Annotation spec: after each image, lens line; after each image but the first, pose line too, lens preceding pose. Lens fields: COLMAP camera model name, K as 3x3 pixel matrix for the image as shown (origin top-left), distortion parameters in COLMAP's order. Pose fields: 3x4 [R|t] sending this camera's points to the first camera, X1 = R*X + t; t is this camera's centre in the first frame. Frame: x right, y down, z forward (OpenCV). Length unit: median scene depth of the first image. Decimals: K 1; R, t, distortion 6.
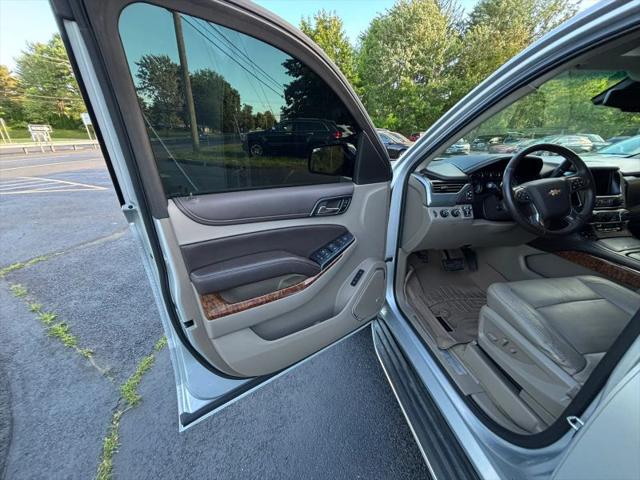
lens RADIAL K [[256.1, 0, 318.1], [0, 256.1, 238.1], [0, 0, 1]] dist [-0.001315, 0.000337]
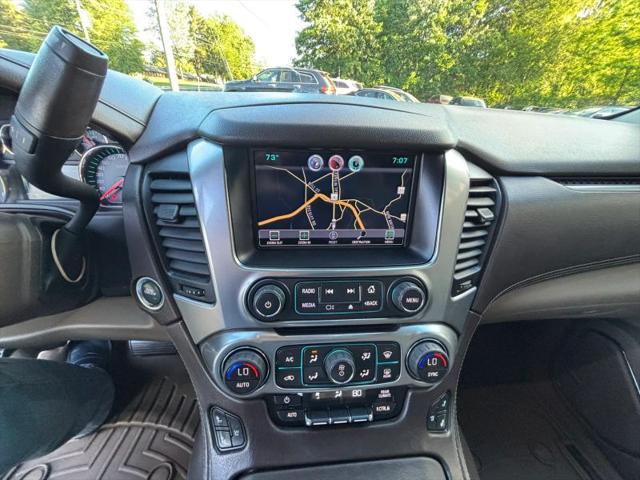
lens RADIAL K [[257.5, 0, 318.1], [0, 257.5, 238.4], [0, 0, 1]] dist [-0.000636, -0.000399]
pose [[0.995224, 0.084581, -0.048735, 0.137676], [-0.077612, 0.988408, 0.130480, -0.023041], [0.059206, -0.126074, 0.990252, 0.084204]]
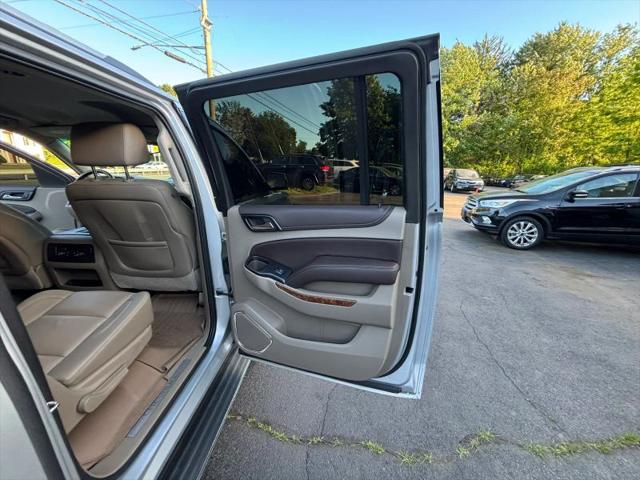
lens RADIAL K [[257.5, 0, 318.1], [0, 257.5, 238.4], [0, 0, 1]] dist [-0.000636, -0.000399]
pose [[0.978199, 0.077484, -0.192674, 0.299123], [-0.099546, 0.989200, -0.107583, 0.019047], [0.182257, 0.124418, 0.975347, -0.052409]]
